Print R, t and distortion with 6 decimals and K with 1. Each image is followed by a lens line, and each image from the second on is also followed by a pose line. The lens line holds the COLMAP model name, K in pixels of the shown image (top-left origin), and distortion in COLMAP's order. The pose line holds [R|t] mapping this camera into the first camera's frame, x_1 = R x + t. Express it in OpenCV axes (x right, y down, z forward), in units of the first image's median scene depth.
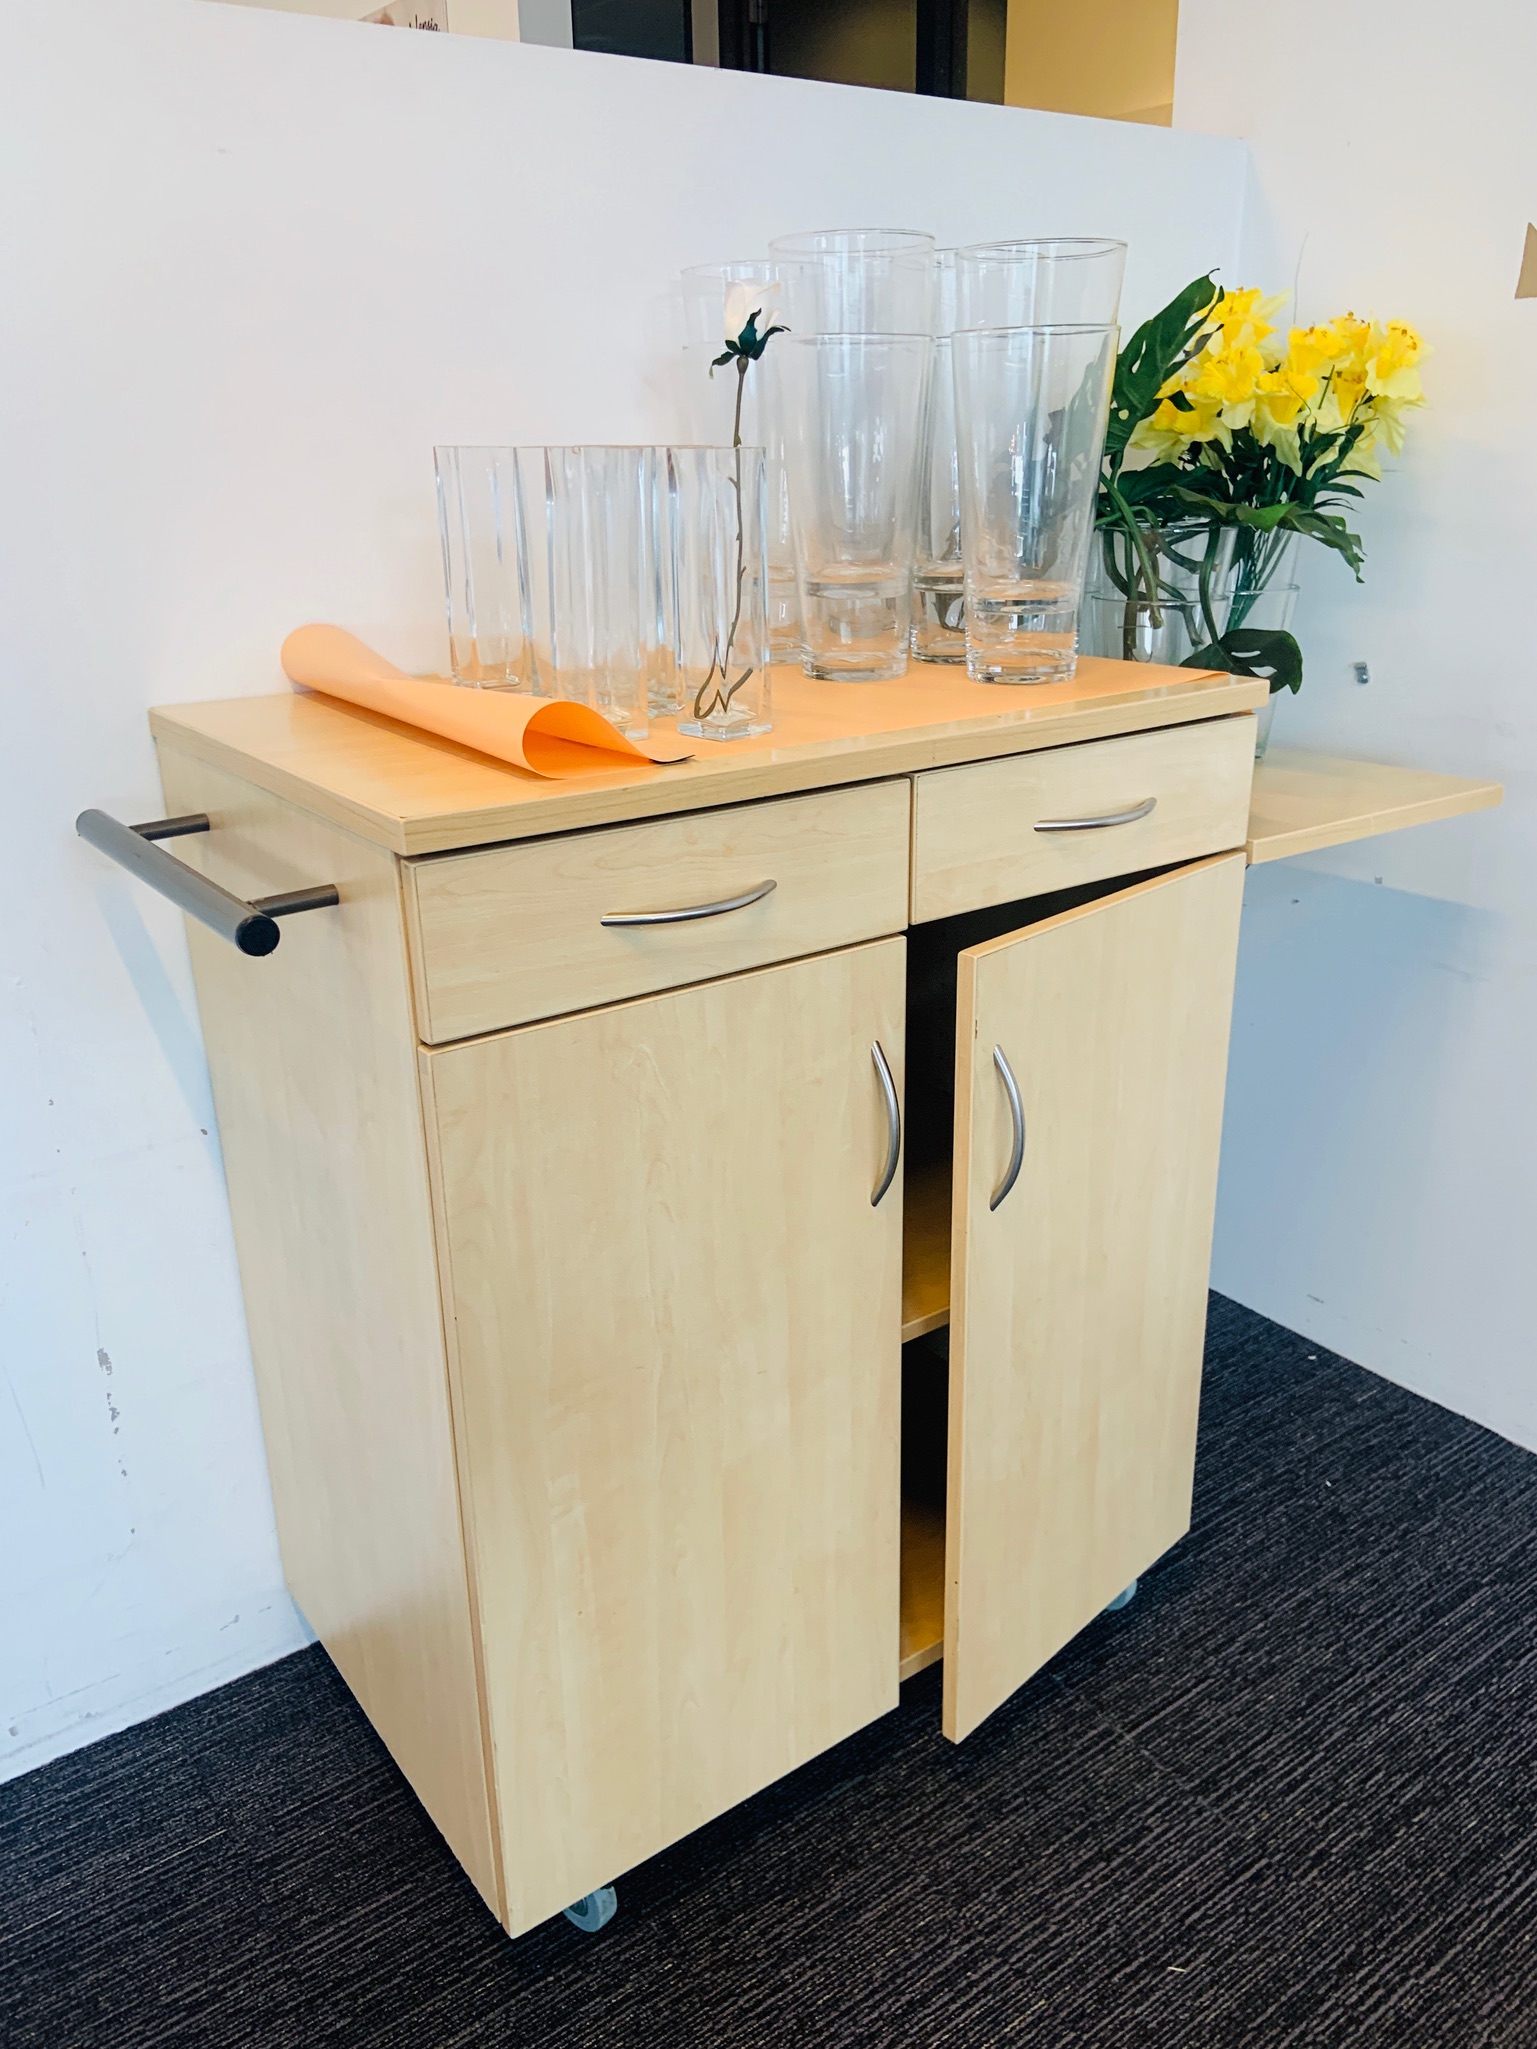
lens RADIAL K [[1596.6, 0, 754.4], [0, 1596.6, 1003.4], [0, 0, 1]] dist [0.078647, -0.108772]
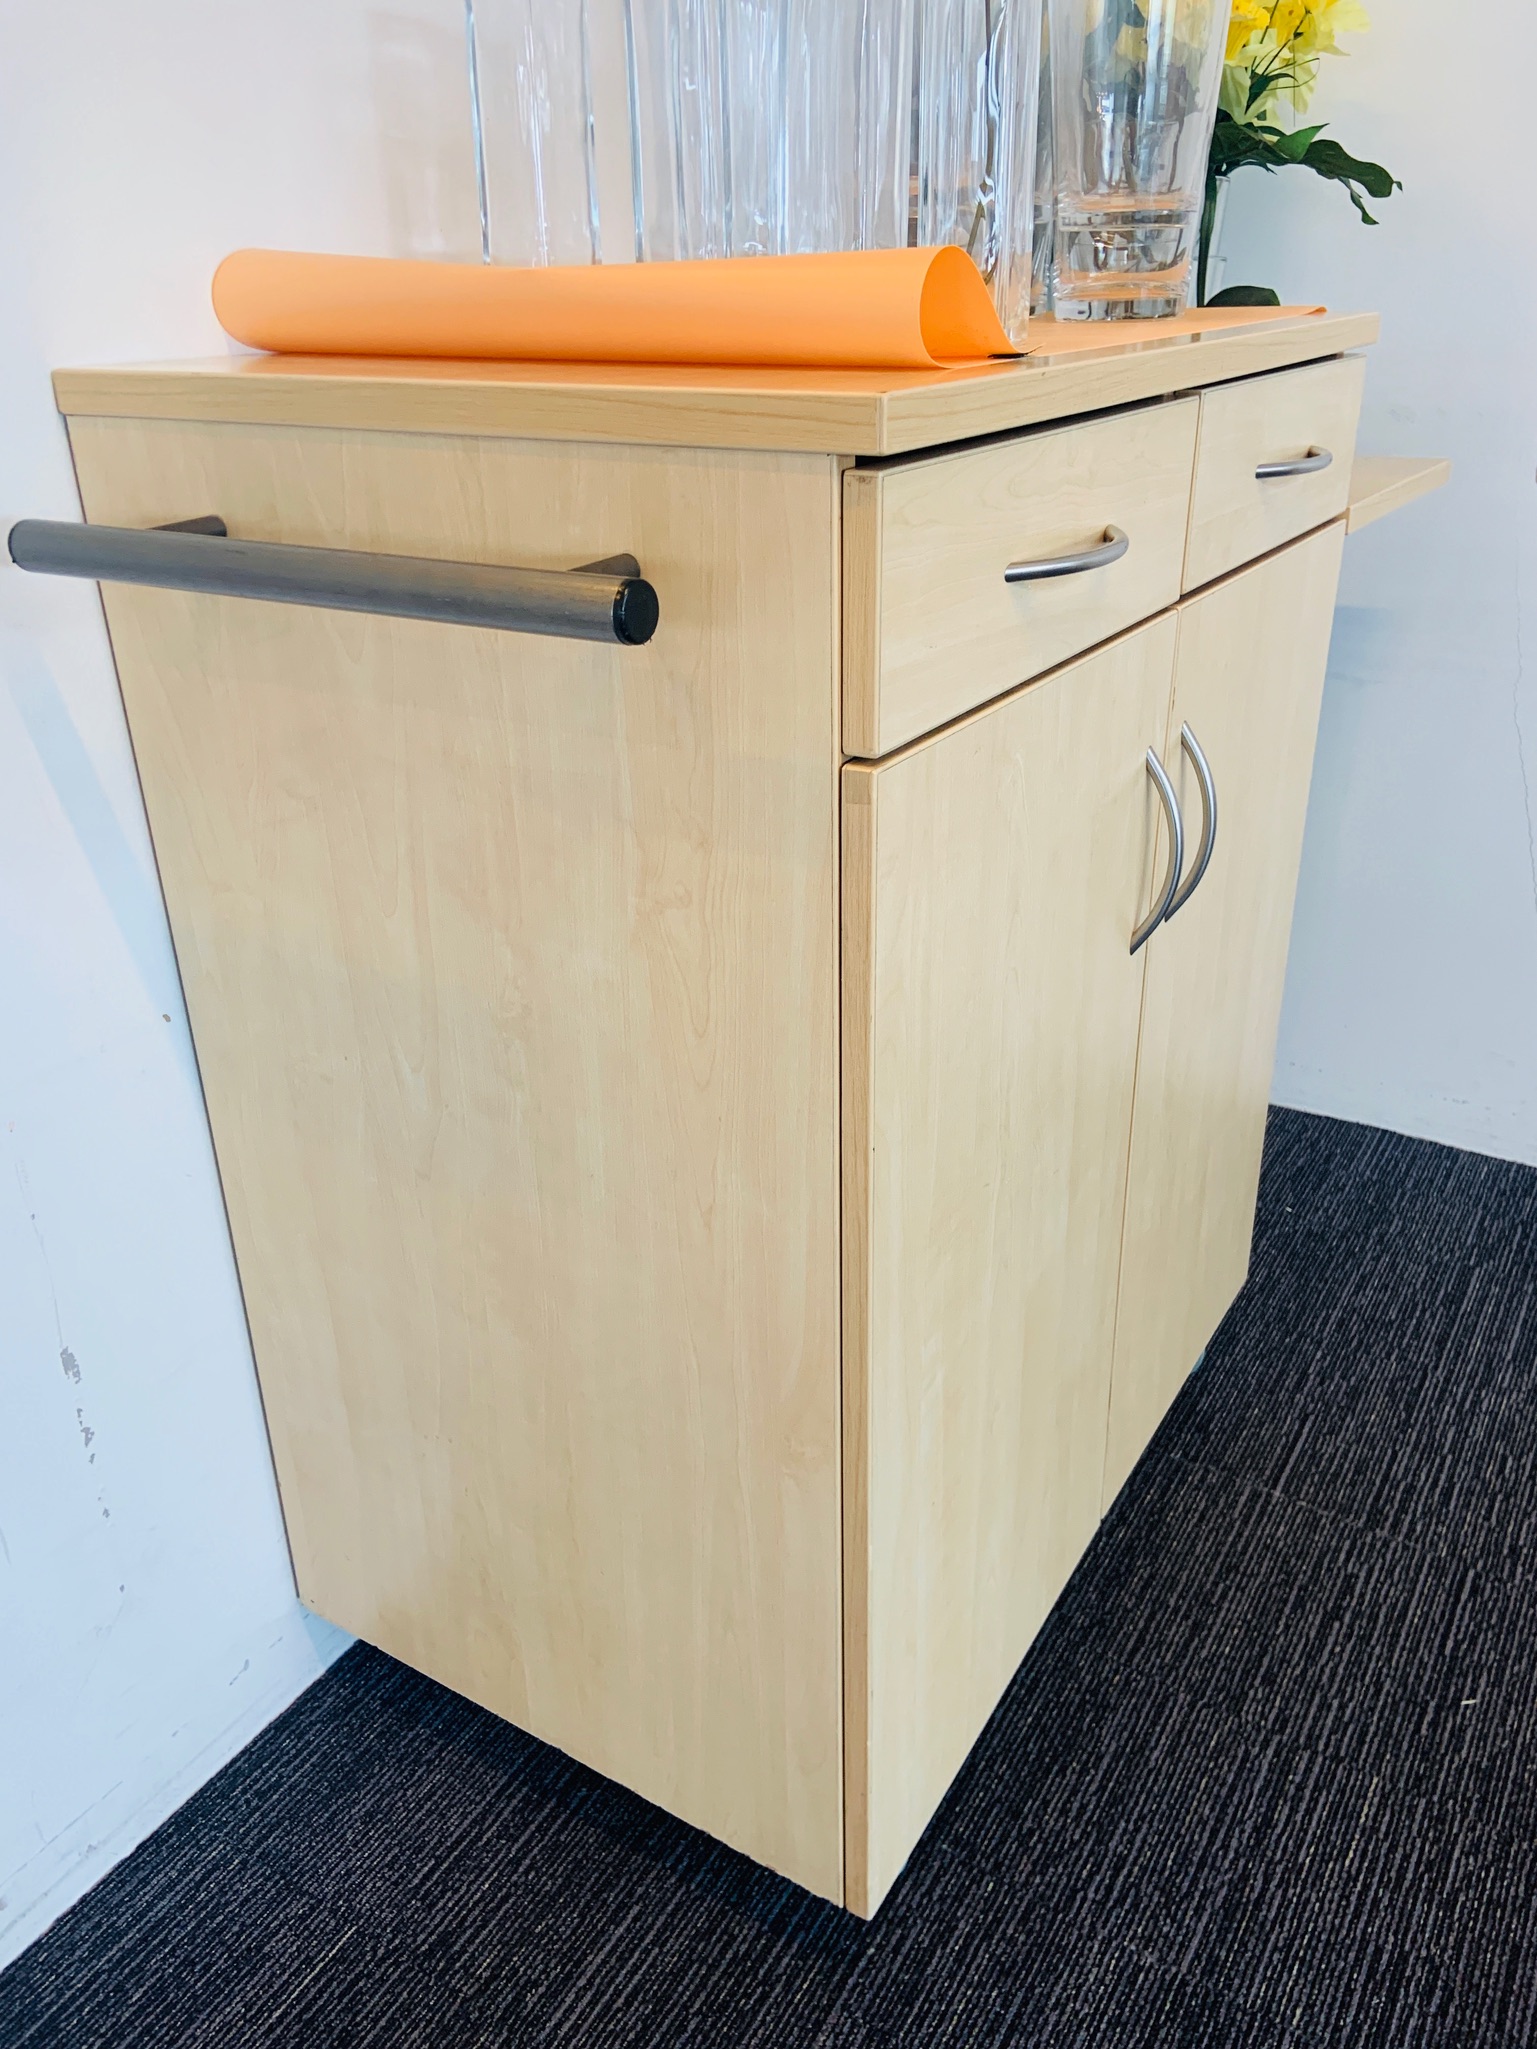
lens RADIAL K [[1596.6, 0, 758.6], [0, 1596.6, 1005.3], [0, 0, 1]] dist [0.078647, -0.108772]
pose [[0.923255, -0.159695, 0.349425, -0.346518], [0.132148, 0.986023, 0.101470, 0.037465], [-0.360745, -0.047507, 0.931454, 0.252690]]
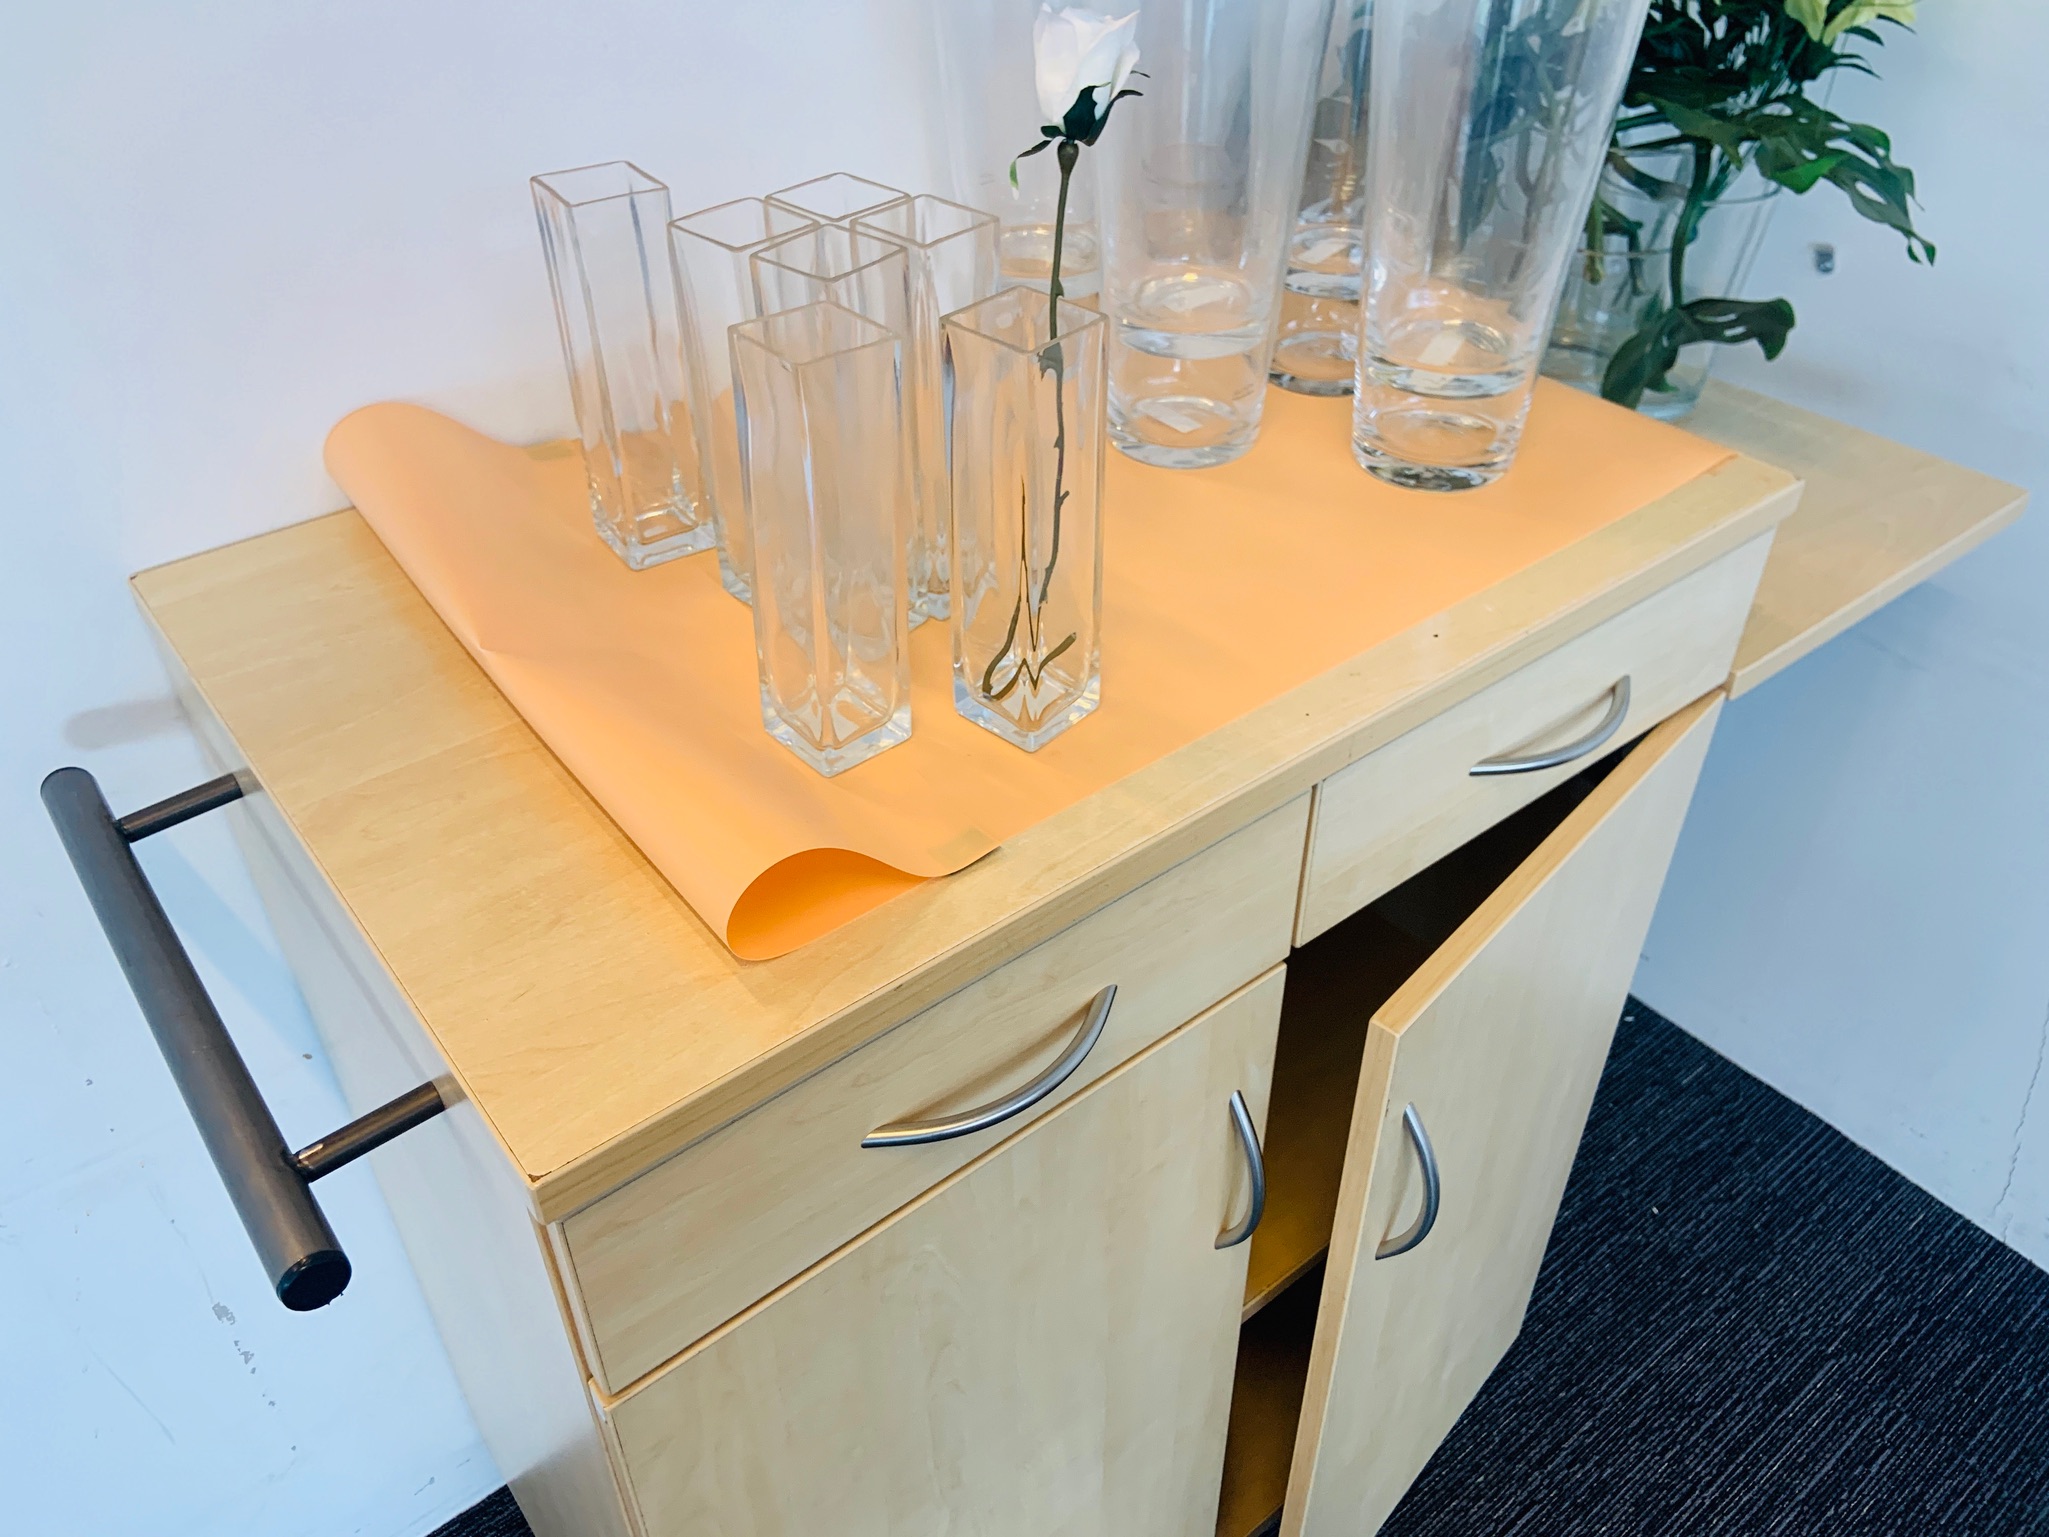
lens RADIAL K [[1596.6, 0, 1004.2], [0, 1596.6, 738.7], [0, 0, 1]] dist [0.078647, -0.108772]
pose [[0.998973, -0.021839, 0.039691, -0.043468], [0.008694, 0.952262, 0.305157, -0.287730], [-0.044460, -0.304499, 0.951475, 0.309083]]
